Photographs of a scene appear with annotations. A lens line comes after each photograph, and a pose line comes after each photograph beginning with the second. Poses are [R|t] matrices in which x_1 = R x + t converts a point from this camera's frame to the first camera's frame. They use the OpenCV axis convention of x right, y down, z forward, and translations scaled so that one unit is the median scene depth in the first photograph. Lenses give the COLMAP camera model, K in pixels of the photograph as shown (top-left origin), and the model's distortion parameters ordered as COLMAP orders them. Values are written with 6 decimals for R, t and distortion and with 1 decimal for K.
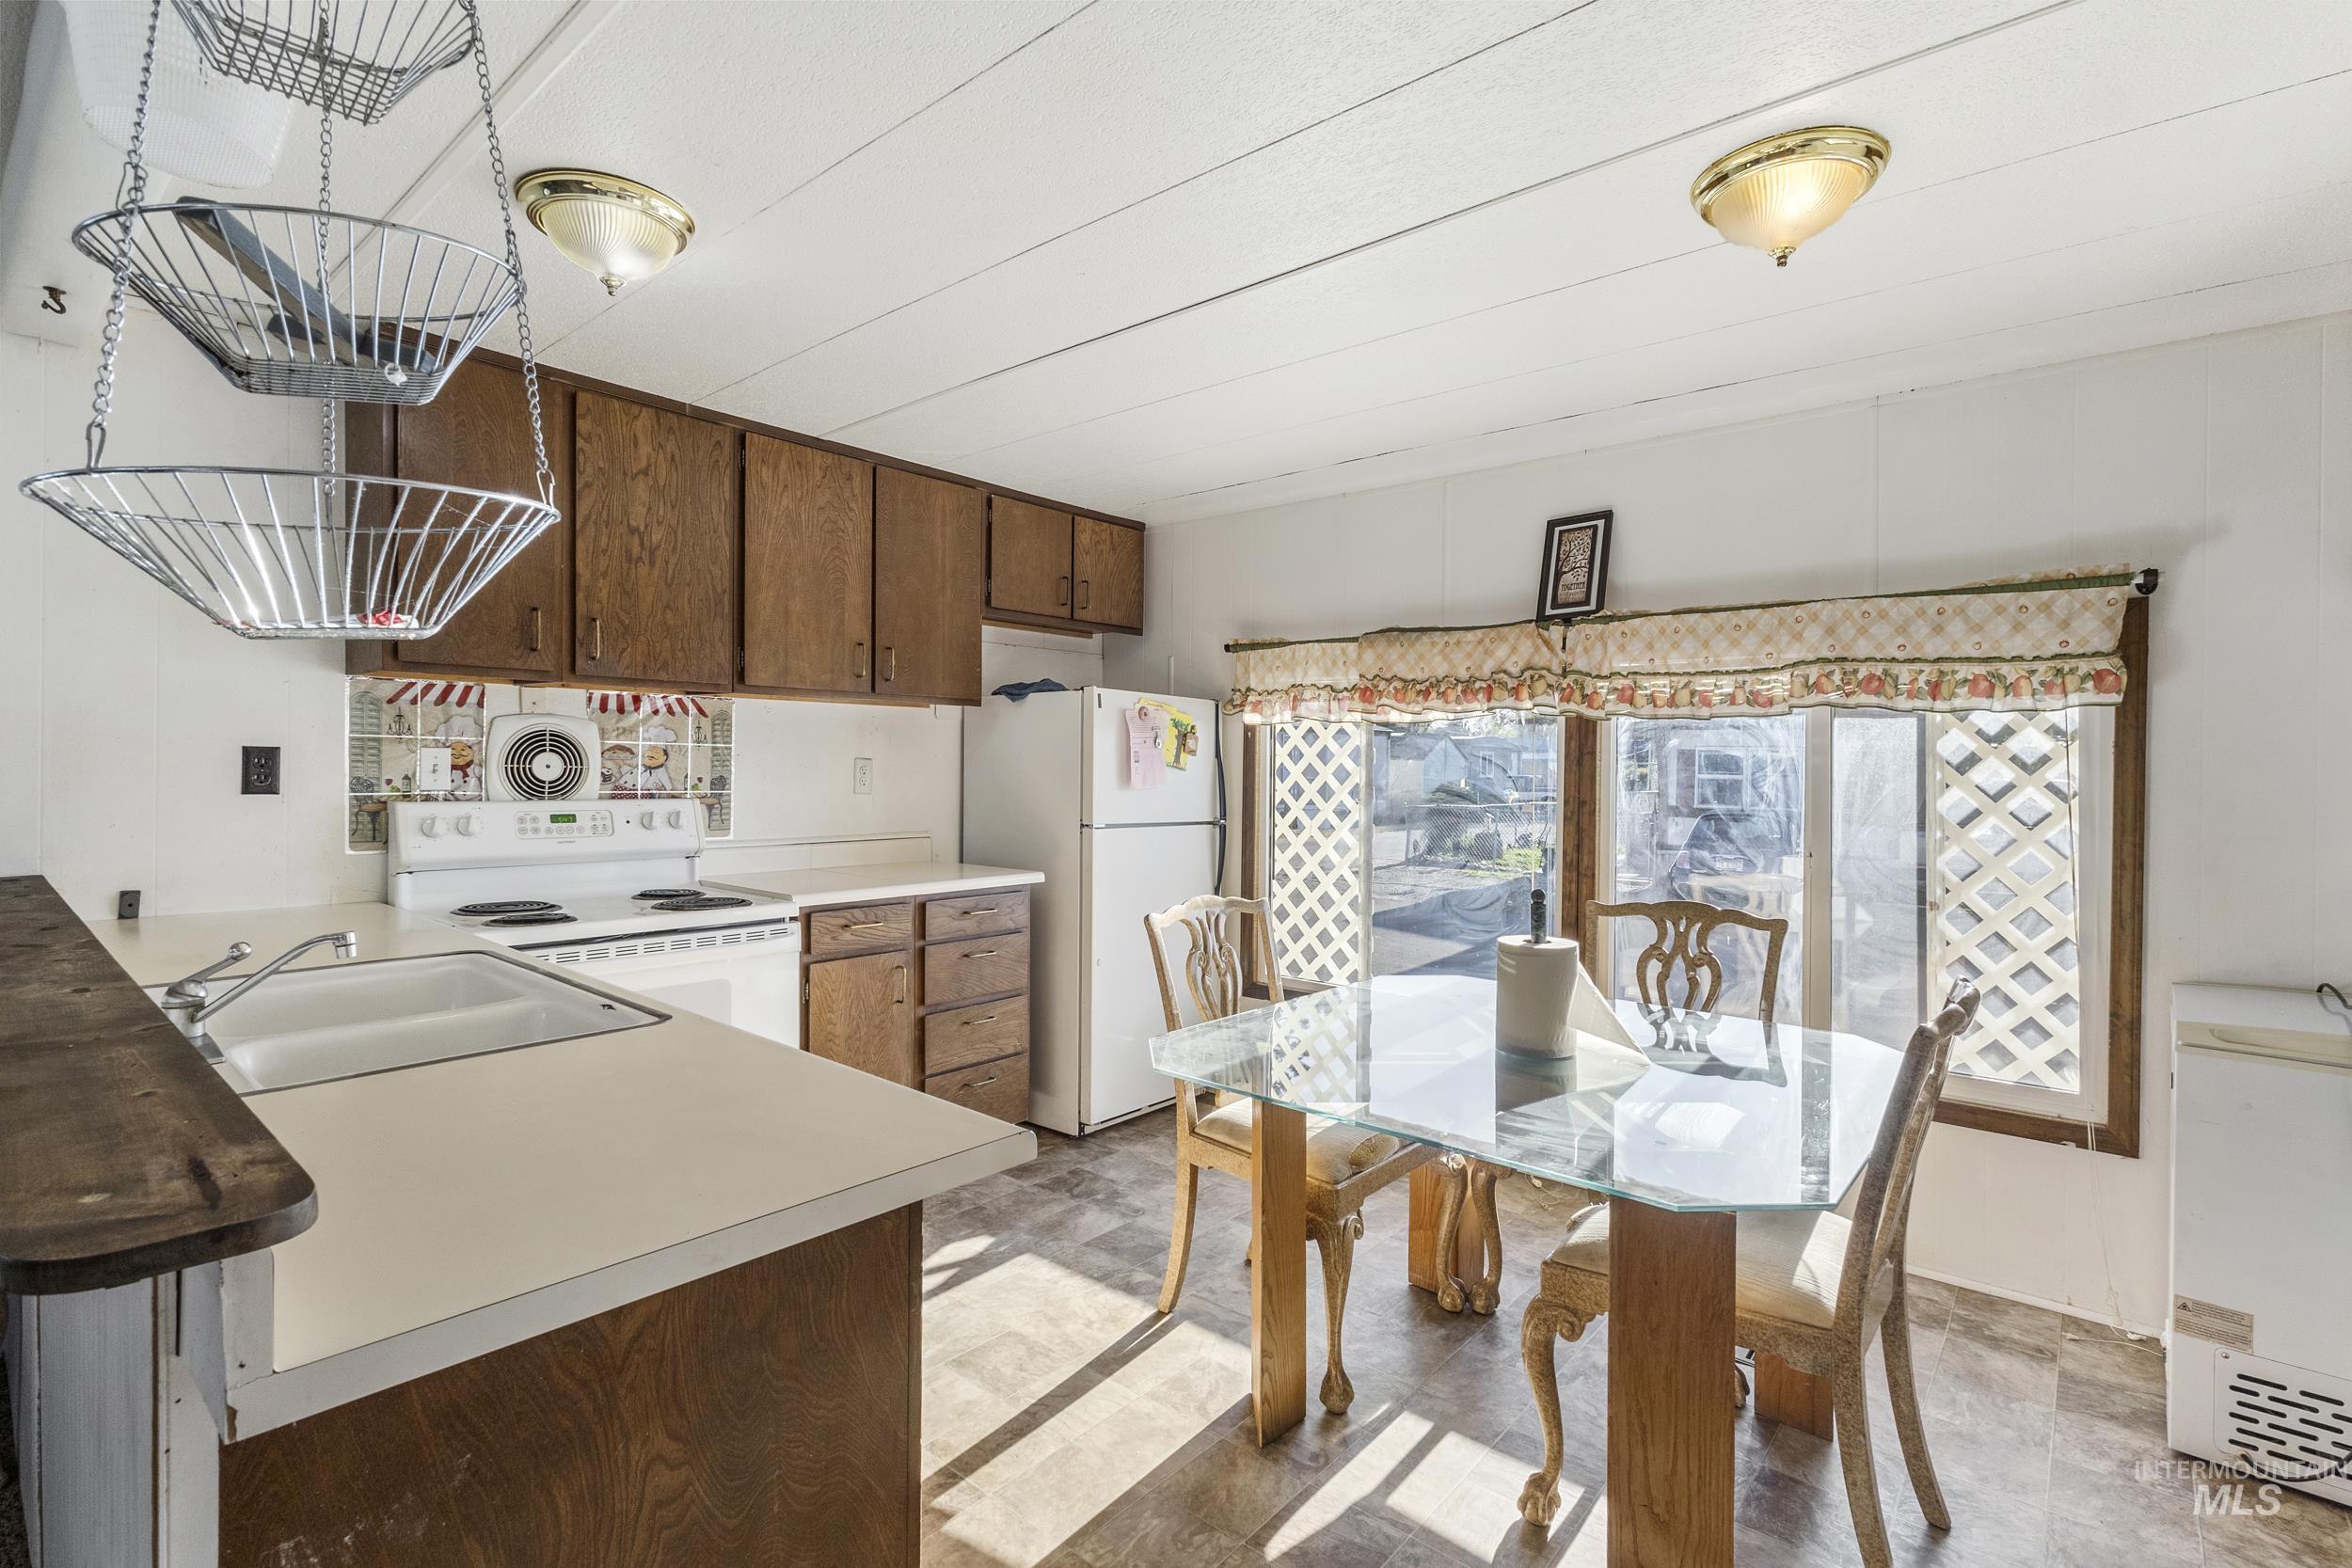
lens RADIAL K [[1099.1, 0, 1177.7], [0, 1099.1, 769.8], [0, 0, 1]] dist [0.051538, -0.035388]
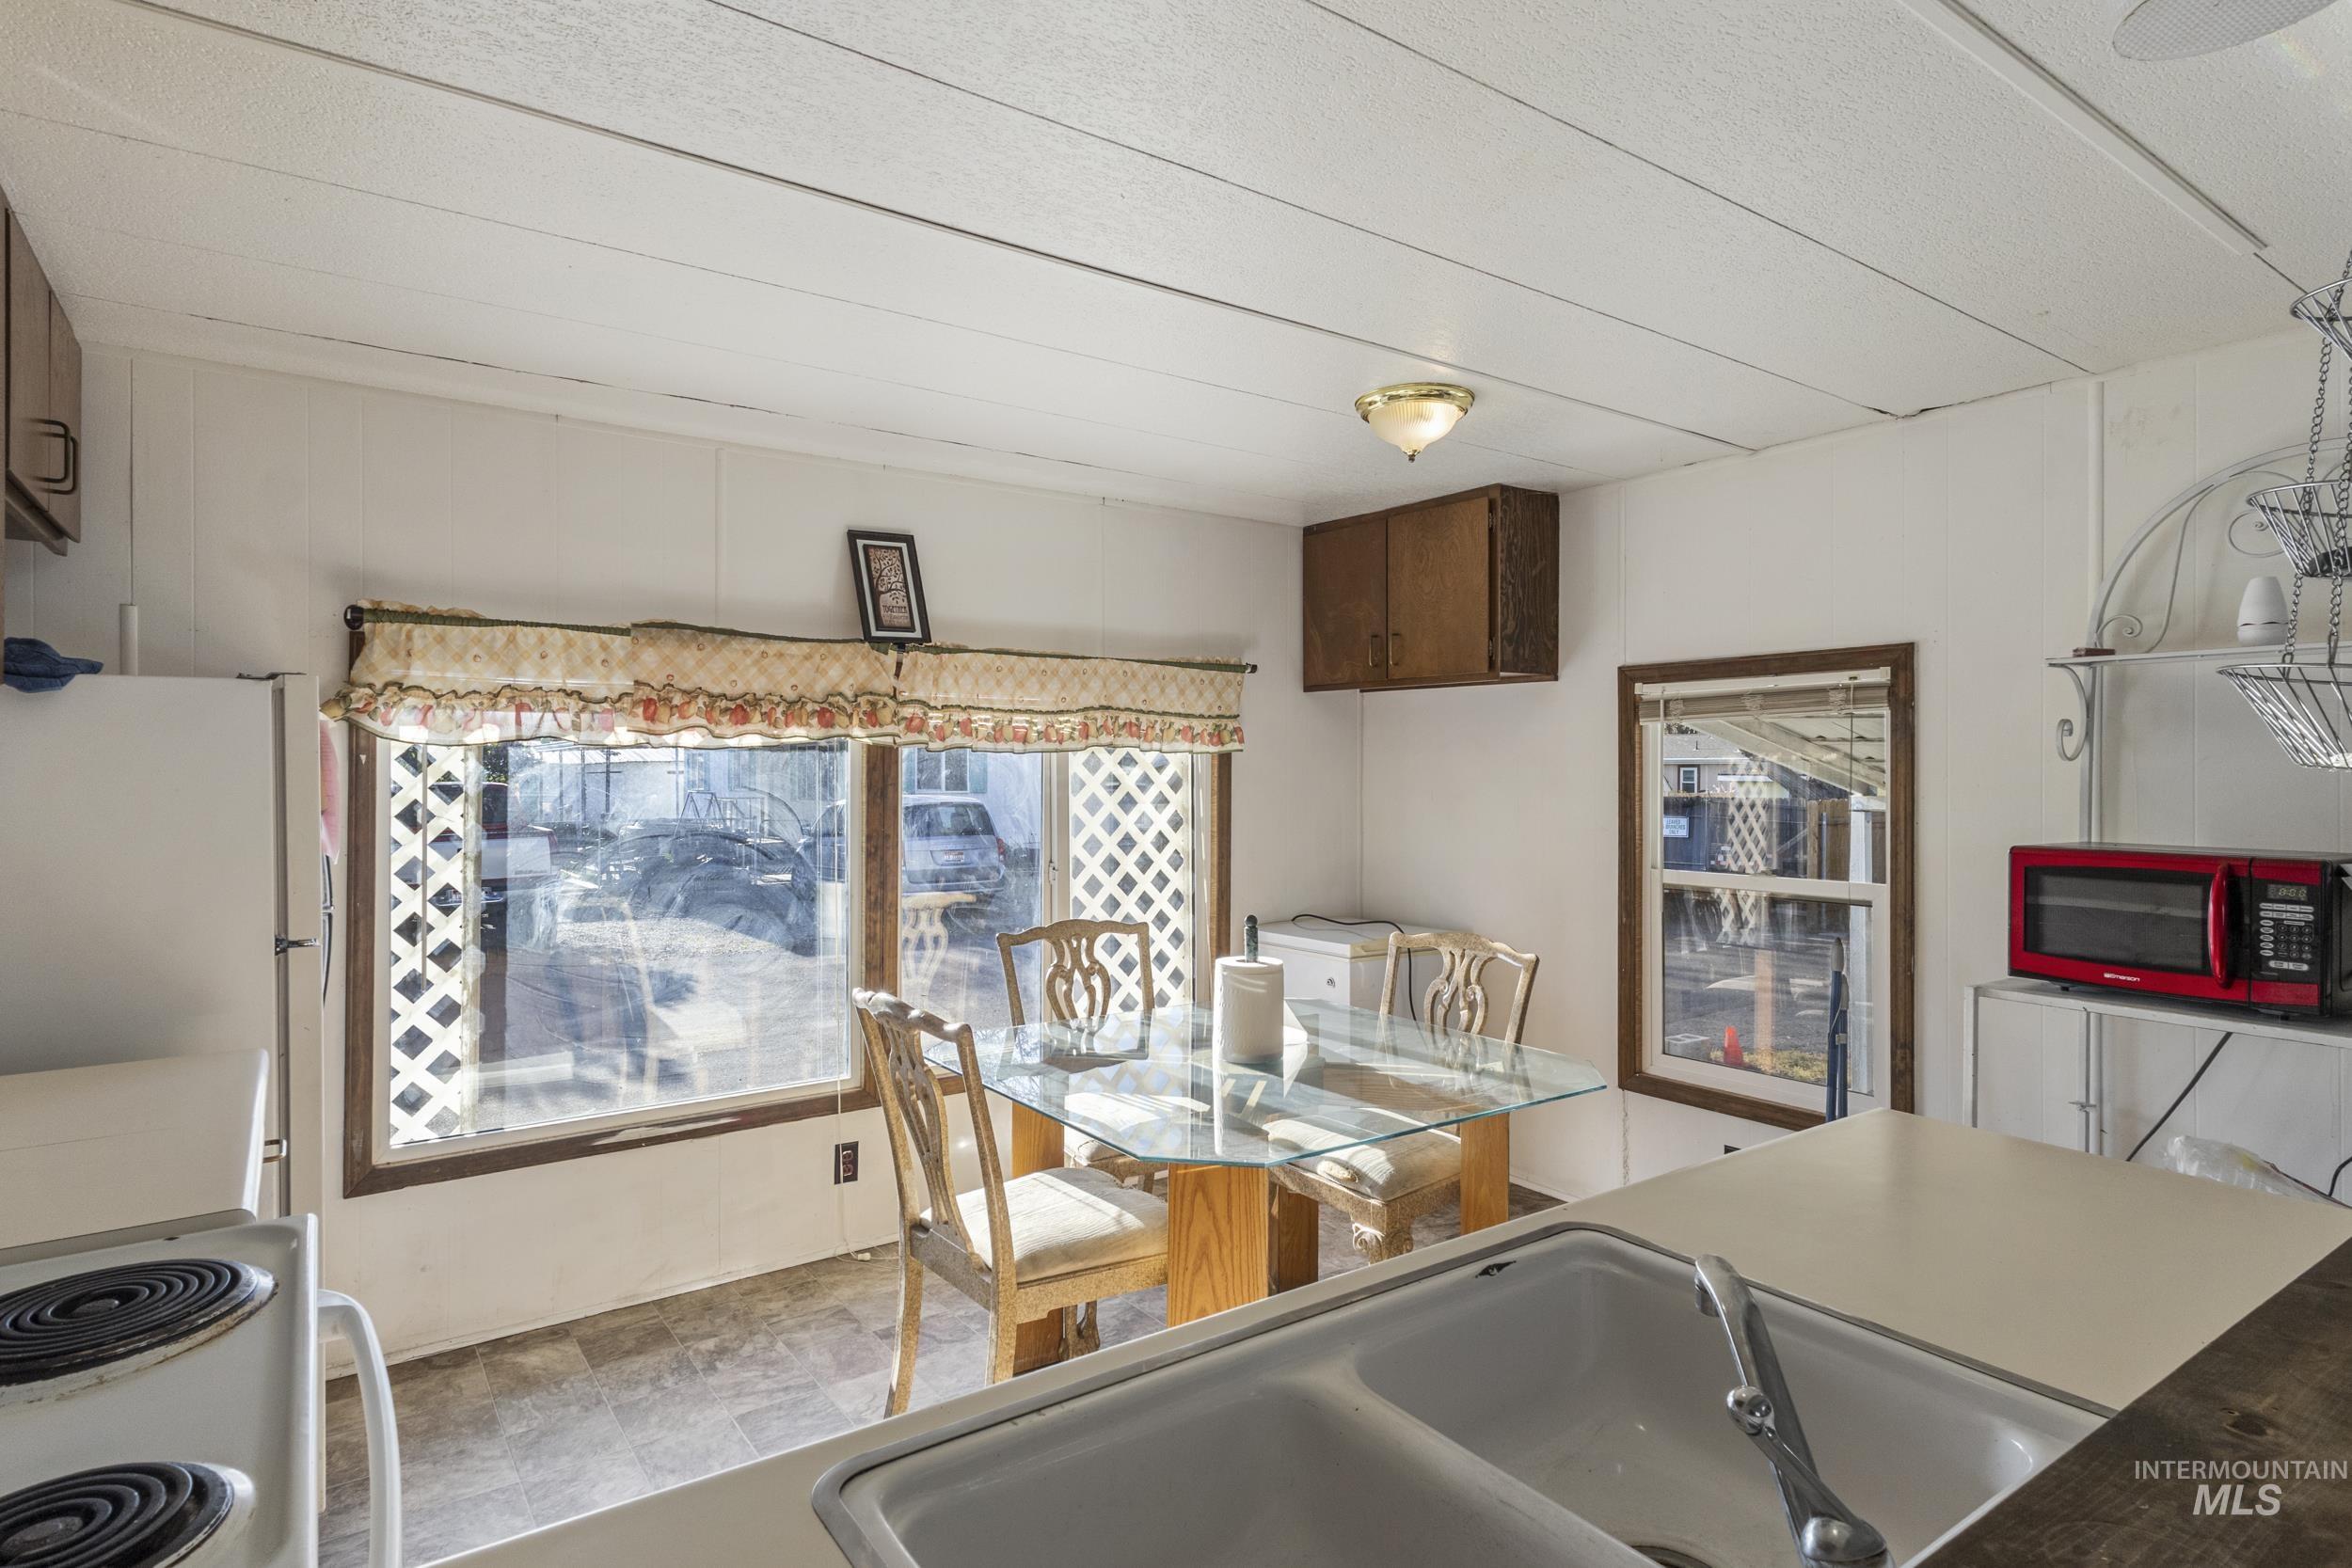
lens RADIAL K [[1236.1, 0, 1176.0], [0, 1236.1, 784.0], [0, 0, 1]] dist [-0.000243, 0.000021]
pose [[0.244582, -0.015171, 0.969510, -0.609768], [0.014693, 0.999821, 0.011939, -0.026001], [-0.969517, 0.011324, 0.244761, 0.513792]]
